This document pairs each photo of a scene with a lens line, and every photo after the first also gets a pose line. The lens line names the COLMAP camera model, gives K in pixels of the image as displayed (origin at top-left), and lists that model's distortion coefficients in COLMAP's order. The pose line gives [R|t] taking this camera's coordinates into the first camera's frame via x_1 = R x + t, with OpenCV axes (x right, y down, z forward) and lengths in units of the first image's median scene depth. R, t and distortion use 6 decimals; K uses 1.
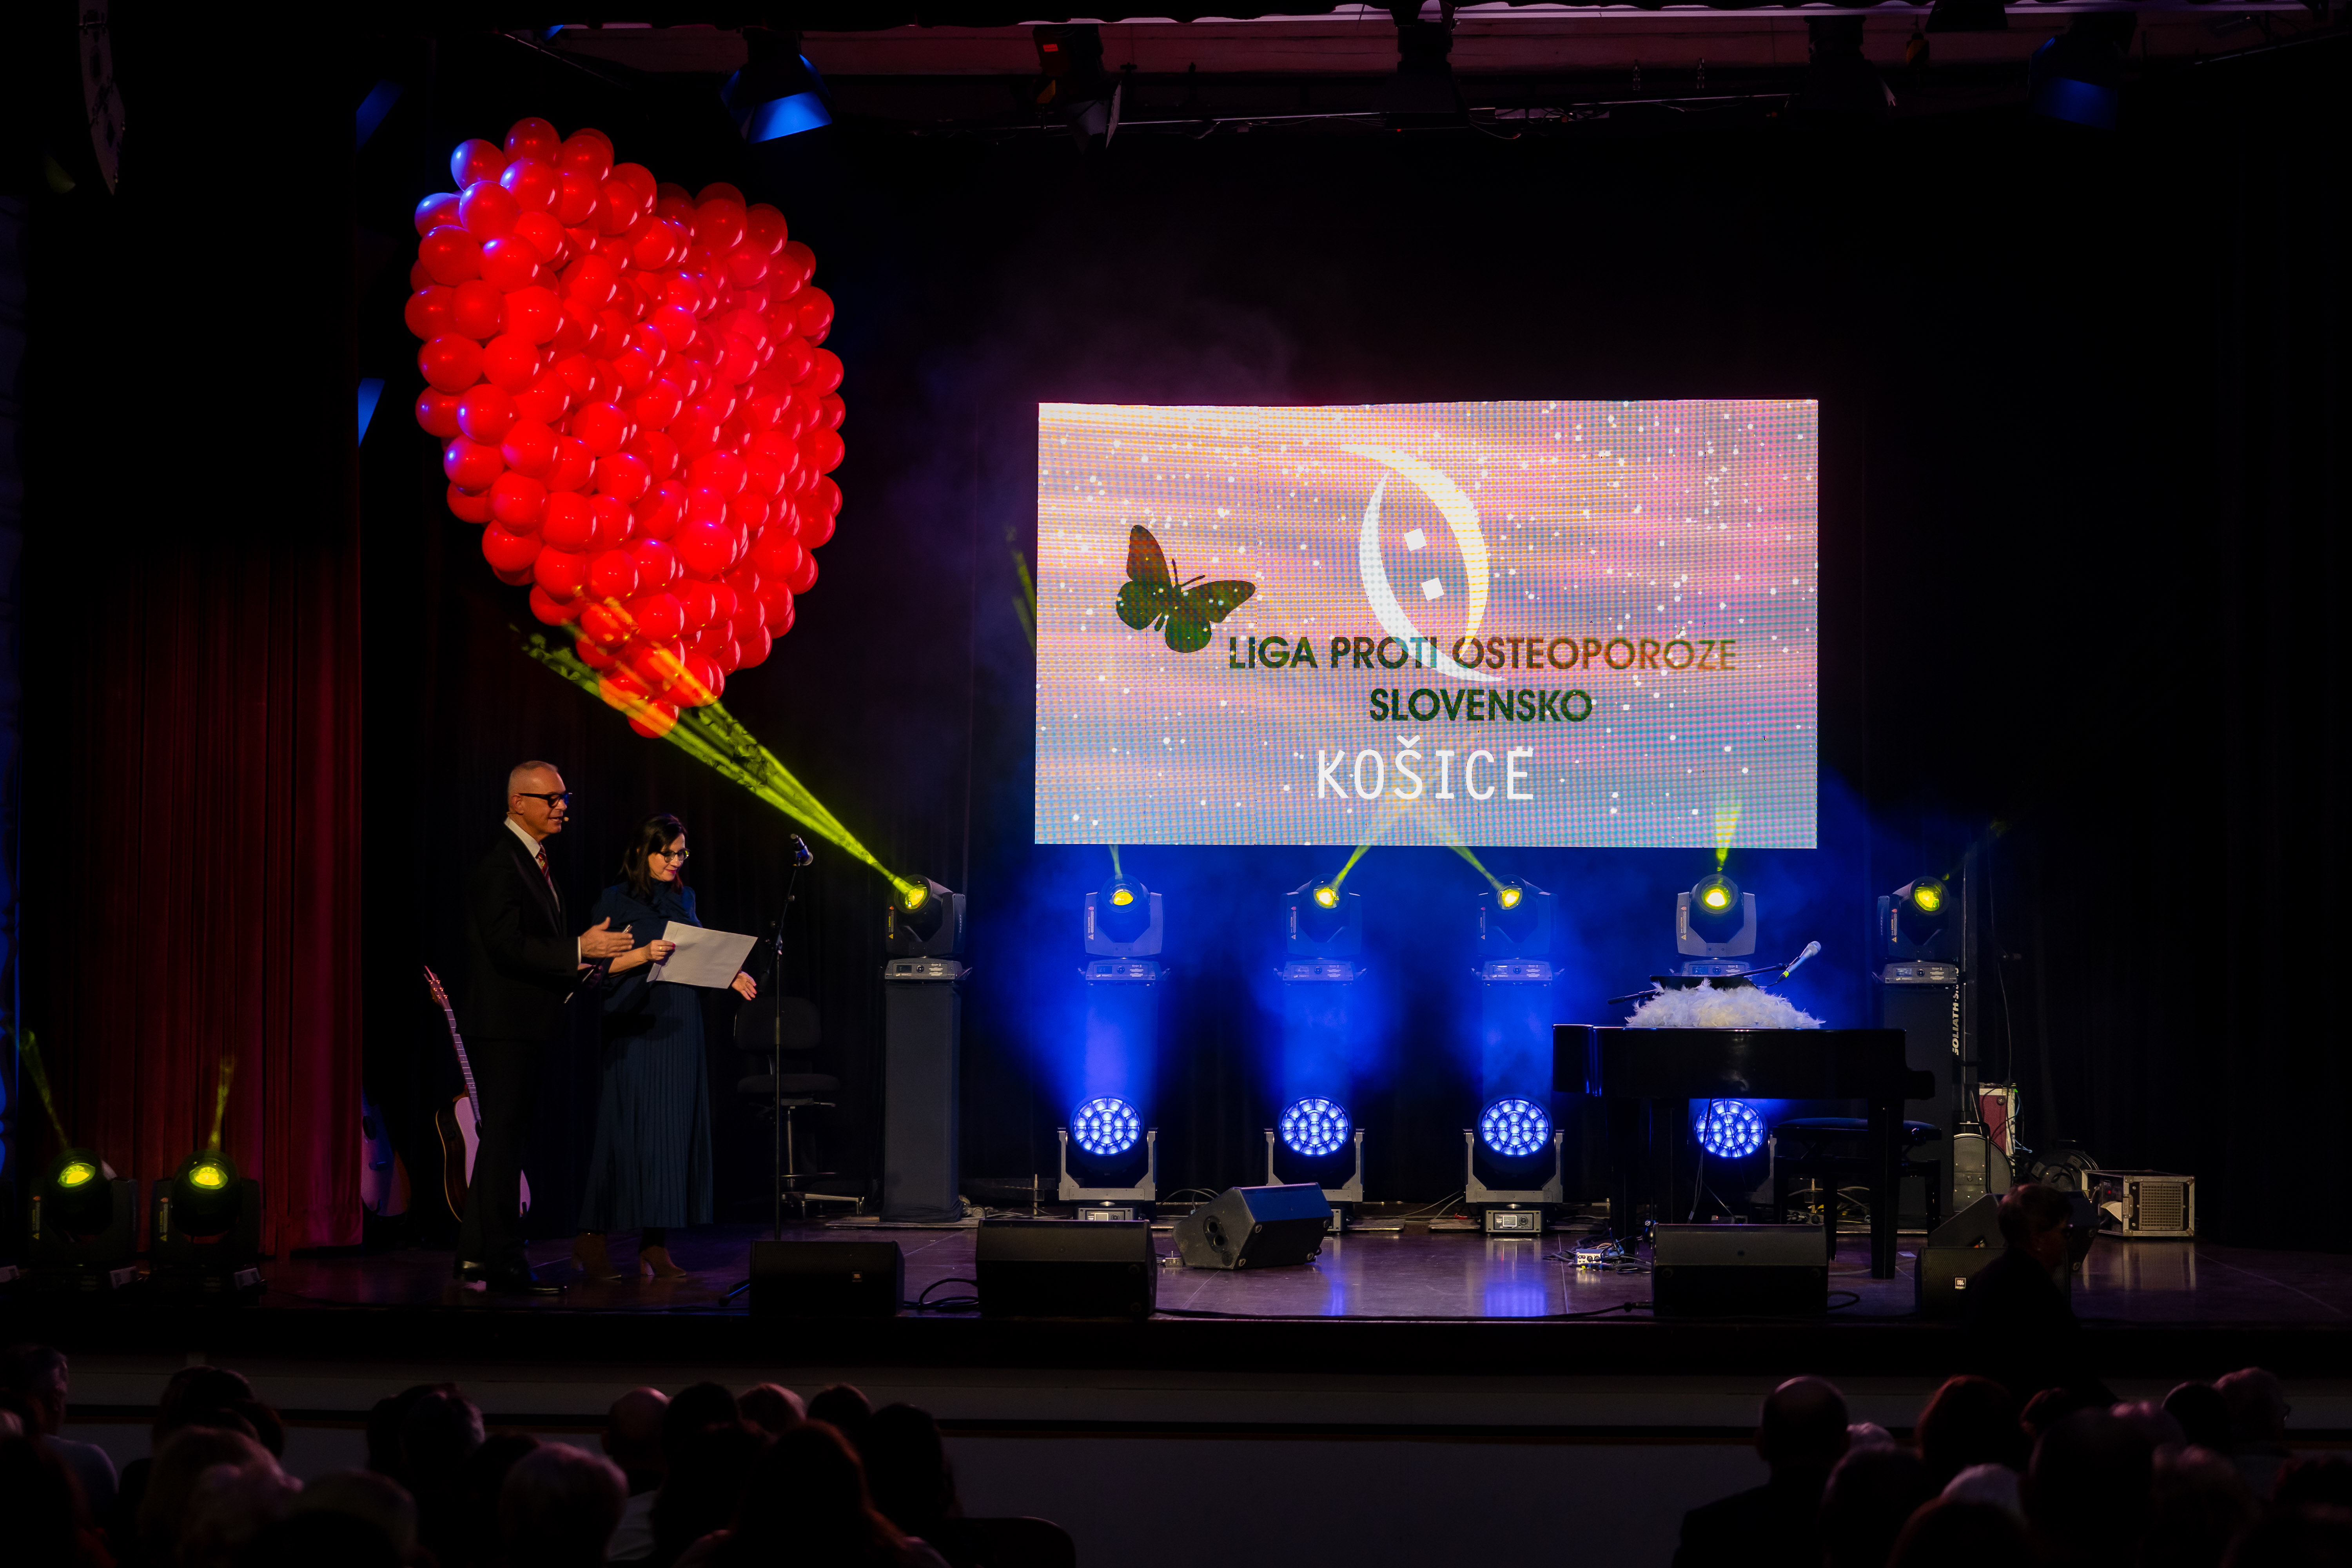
lens RADIAL K [[4849.7, 0, 1187.4], [0, 4849.7, 785.9], [0, 0, 1]] dist [-0.035000, 0.000000]
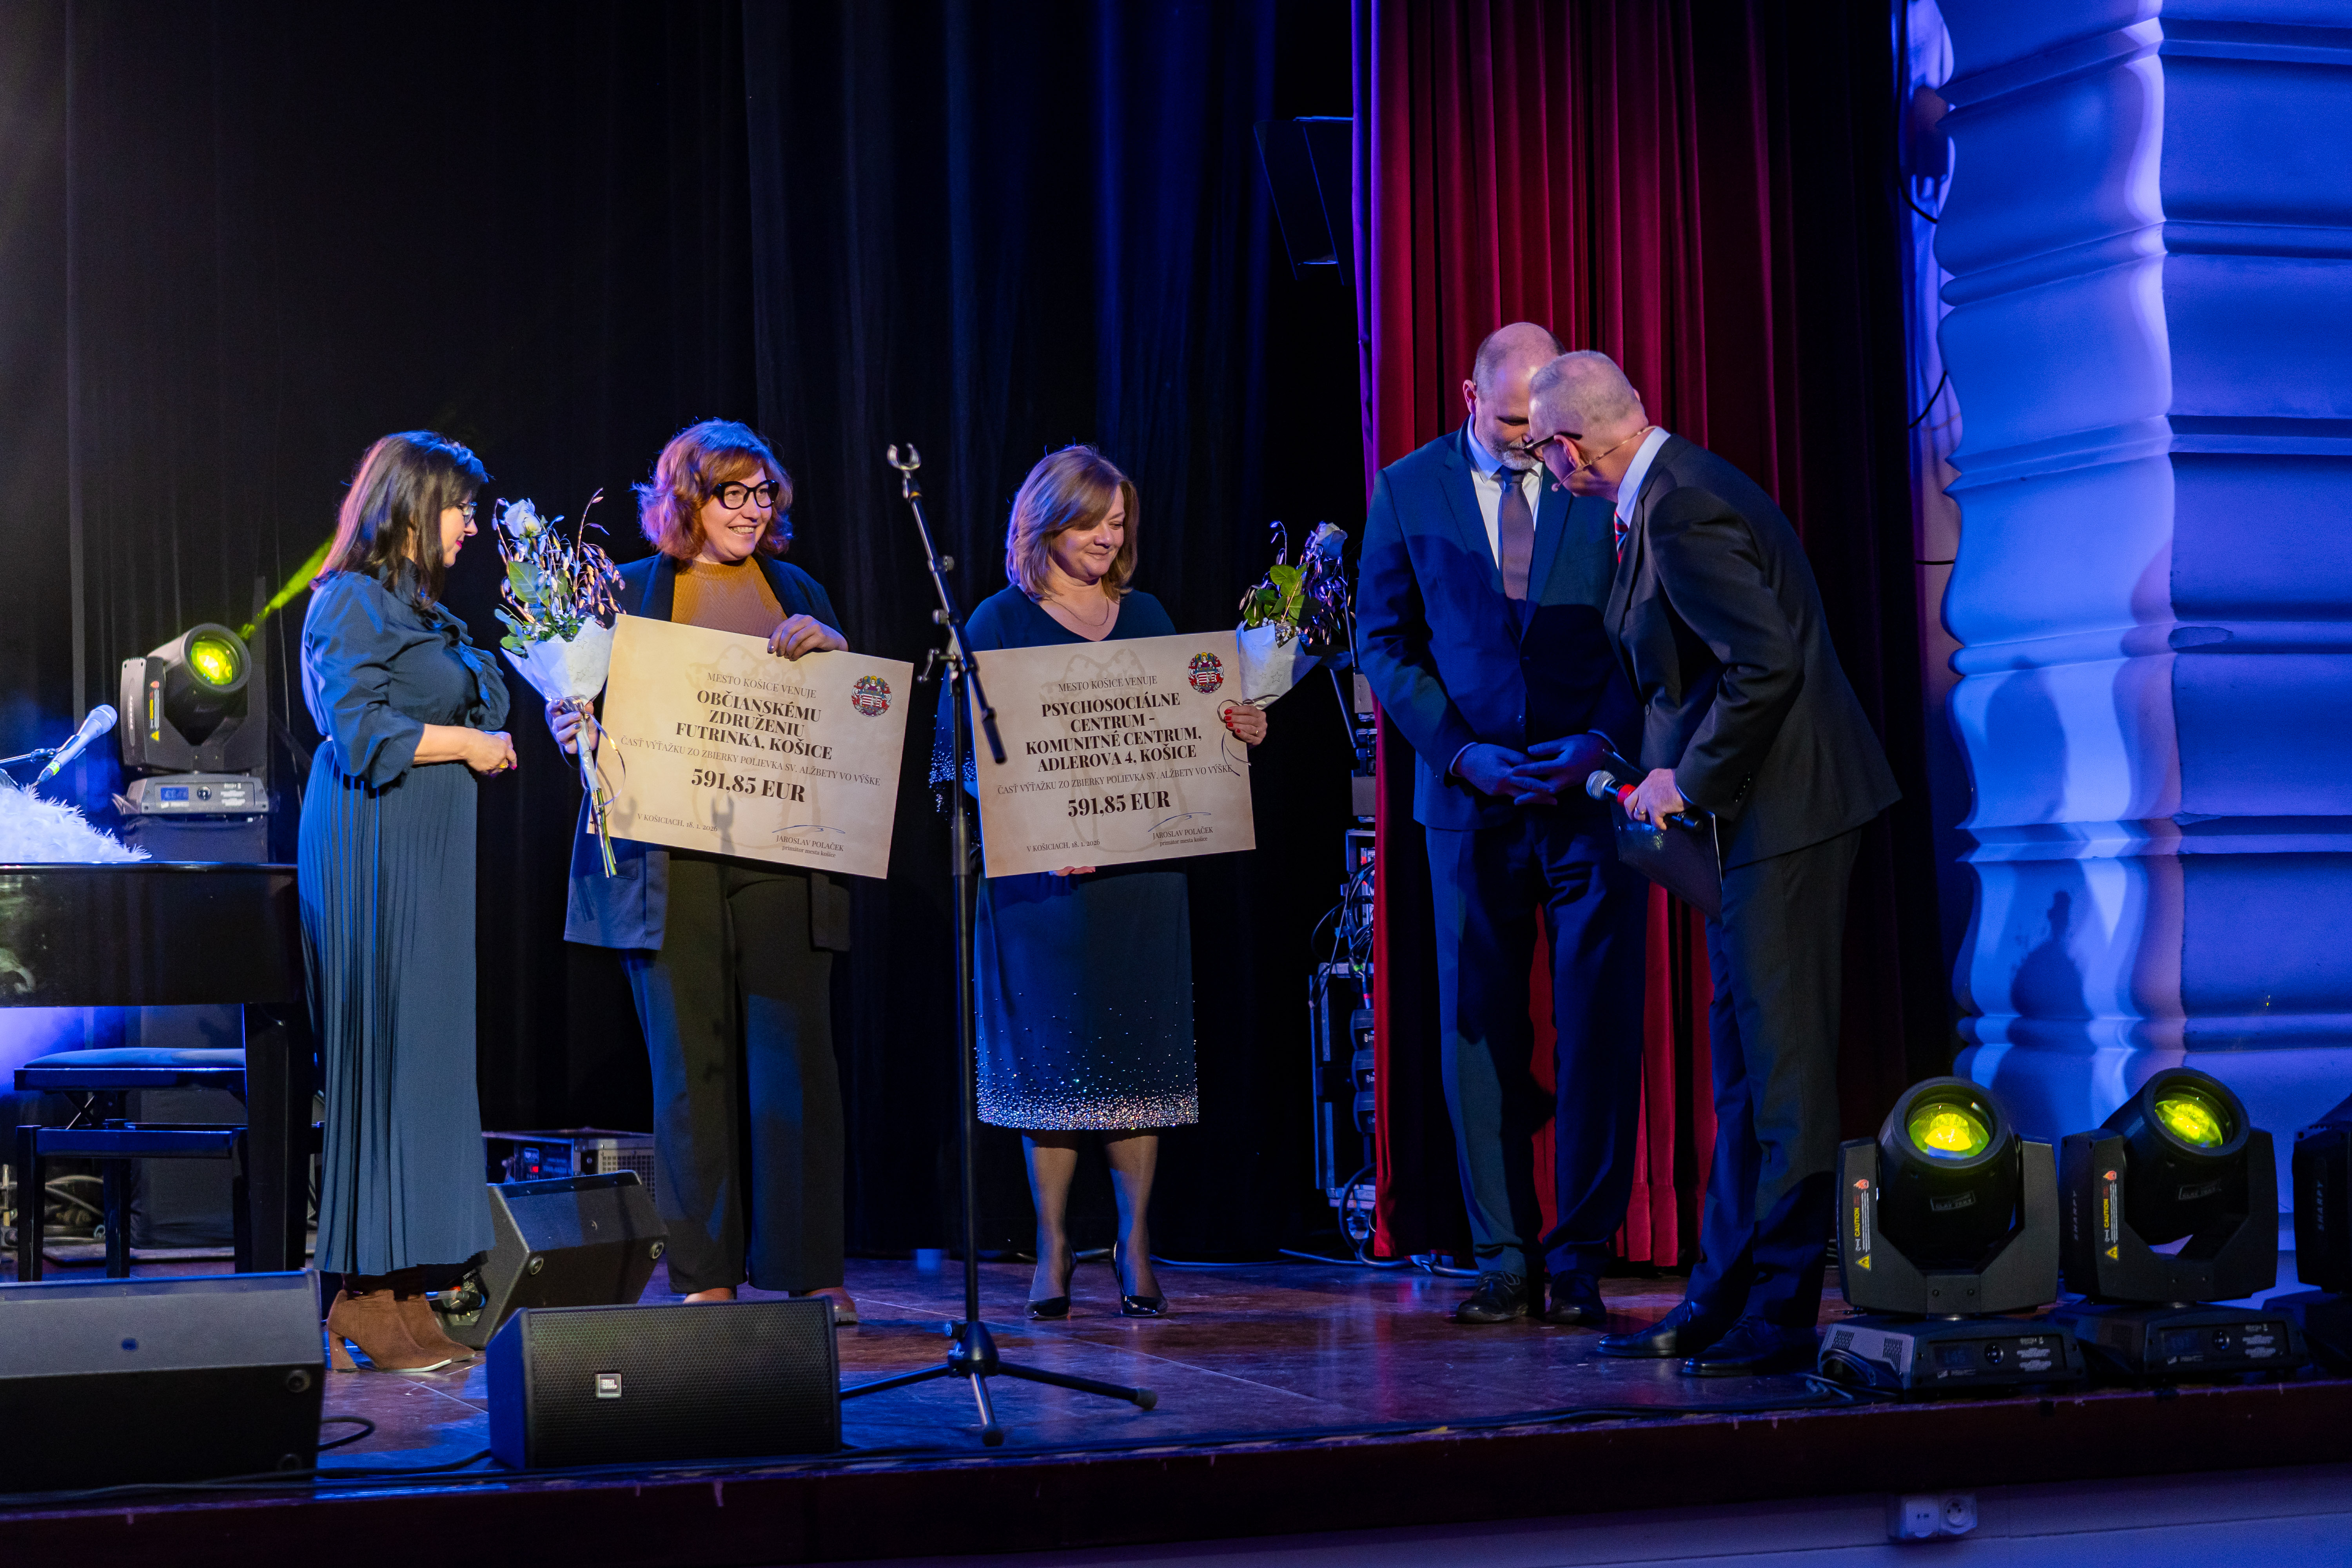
lens RADIAL K [[5243.6, 0, 1161.6], [0, 5243.6, 790.7], [0, 0, 1]] dist [-0.045140, 0.000000]
pose [[0.913361, -0.009531, 0.407040, 0.005342], [0.003941, 0.999886, 0.014569, 0.030245], [-0.407132, -0.011702, 0.913294, 0.404409]]
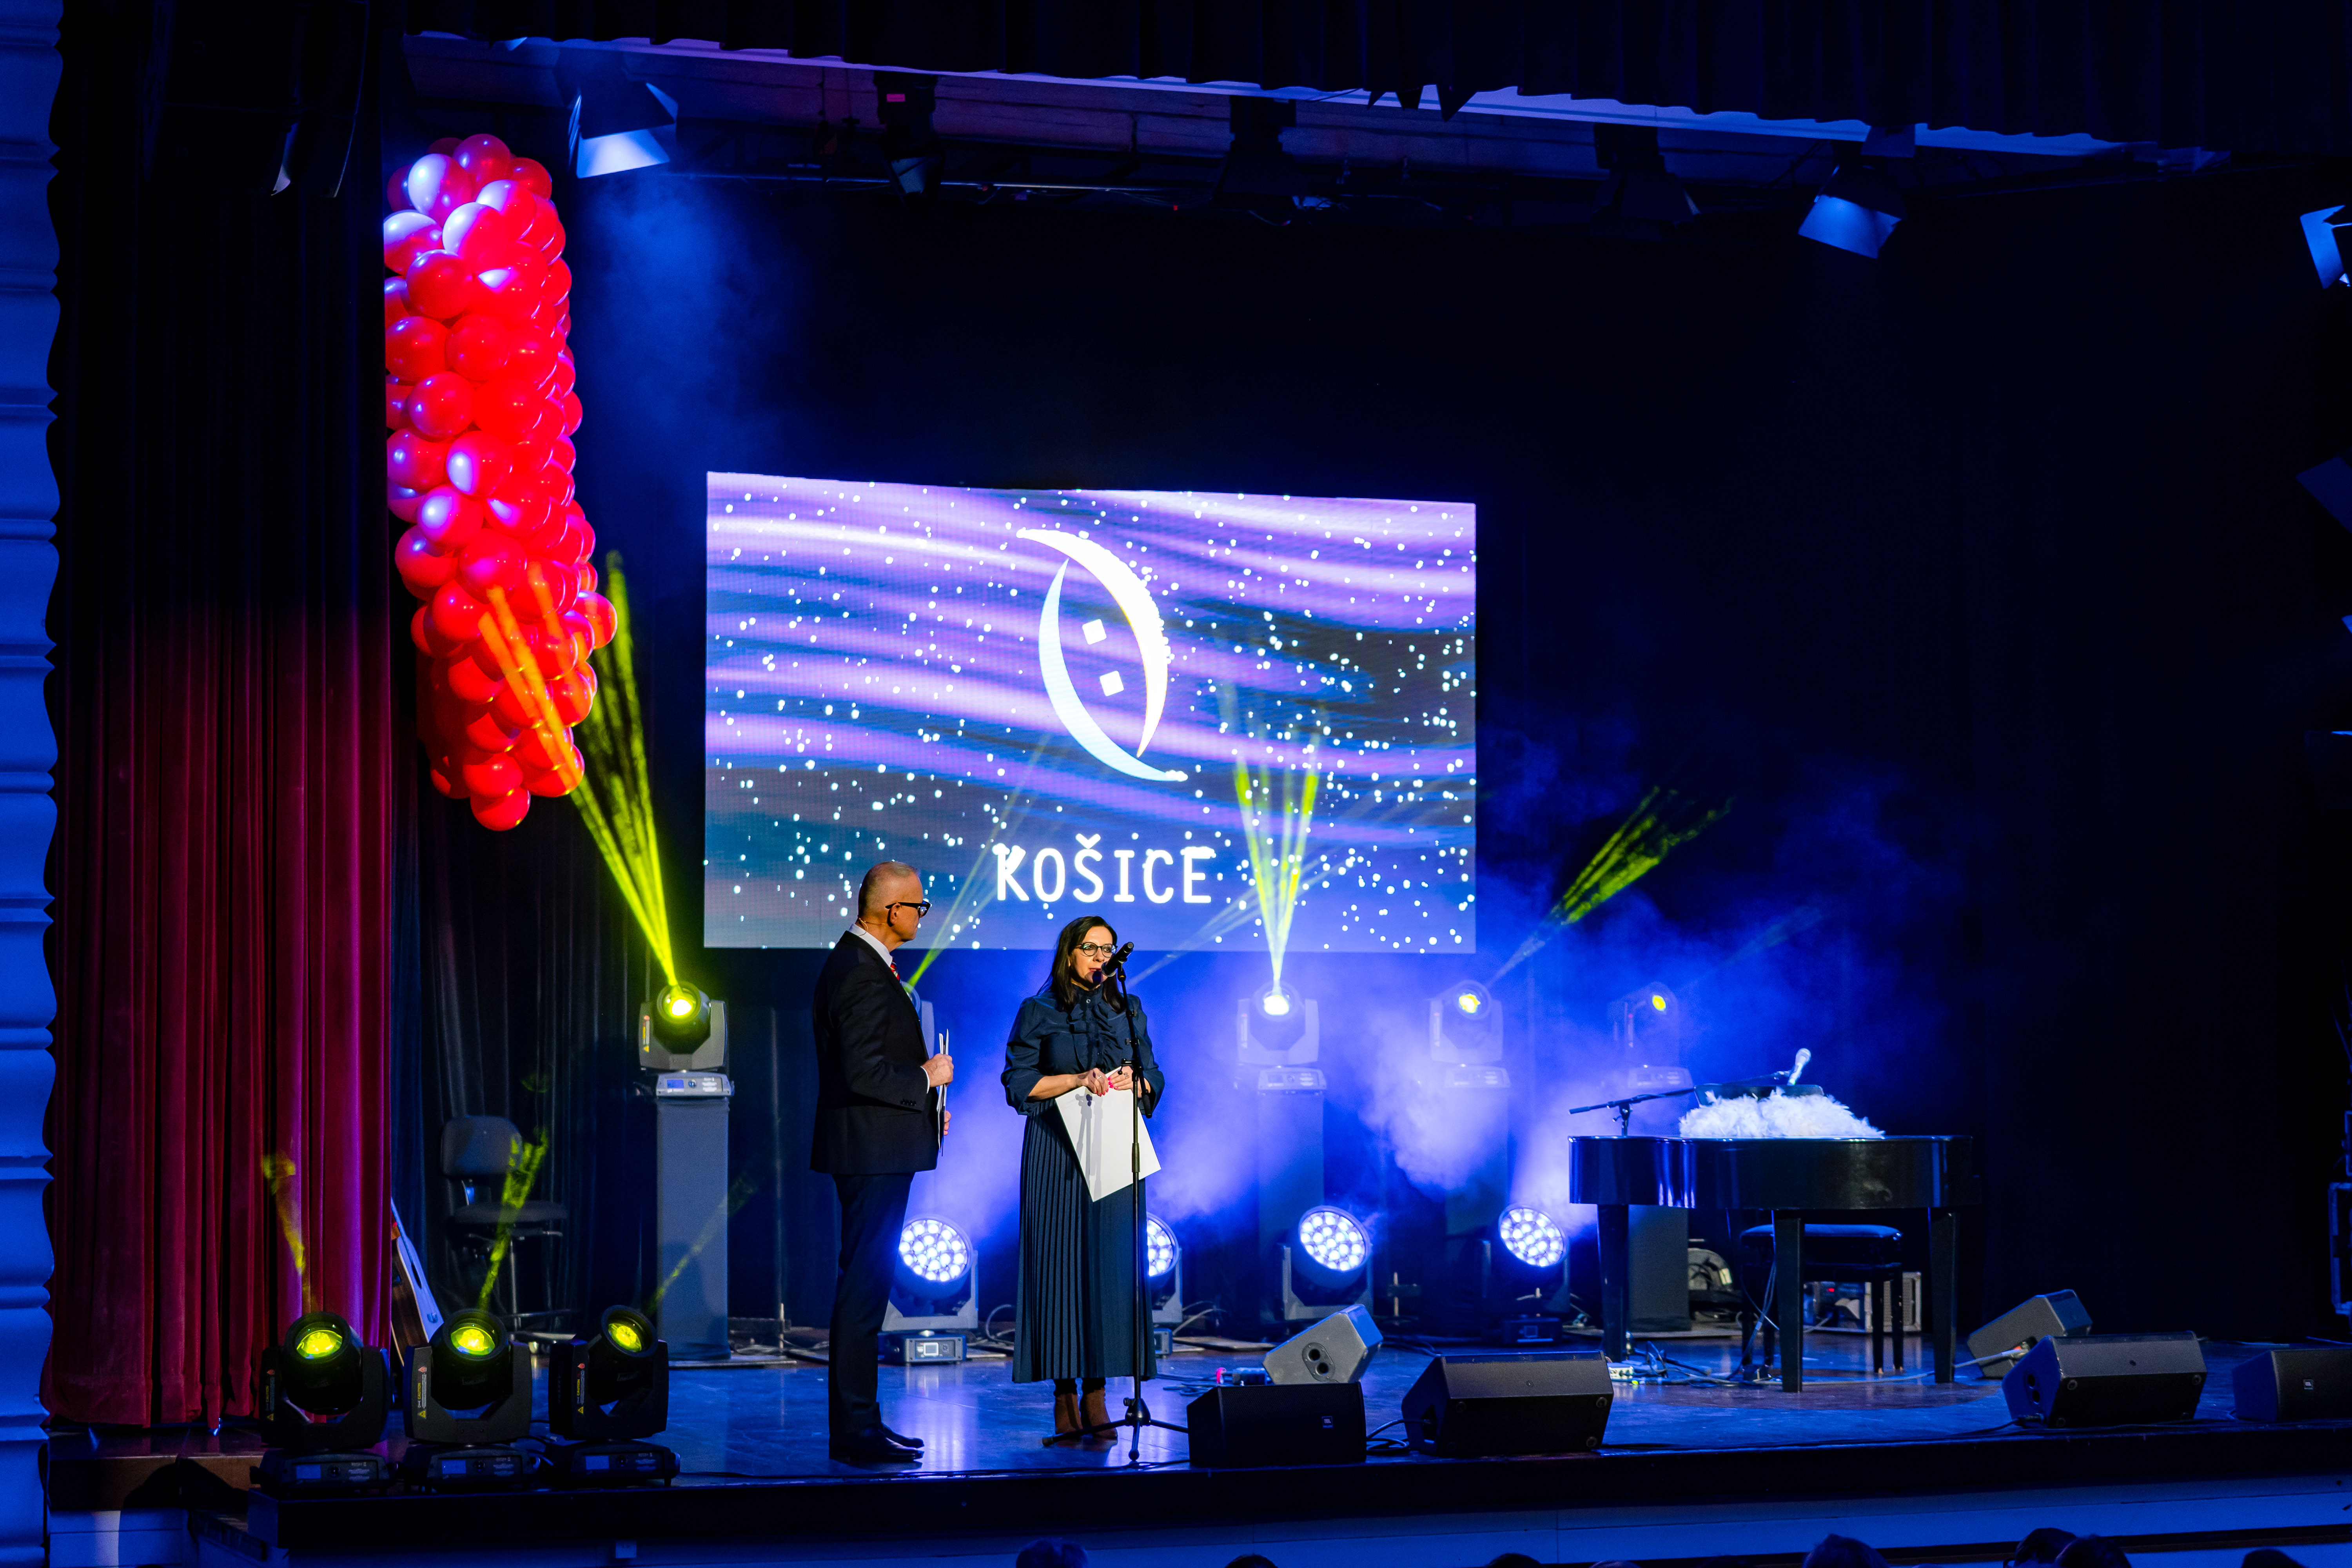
lens RADIAL K [[4849.7, 0, 1184.3], [0, 4849.7, 774.3], [0, 0, 1]] dist [-0.035000, 0.000000]
pose [[0.902969, 0.016329, 0.429396, -0.377907], [-0.007751, 0.999734, -0.021719, -0.001815], [-0.429637, 0.016284, 0.902855, 0.132505]]
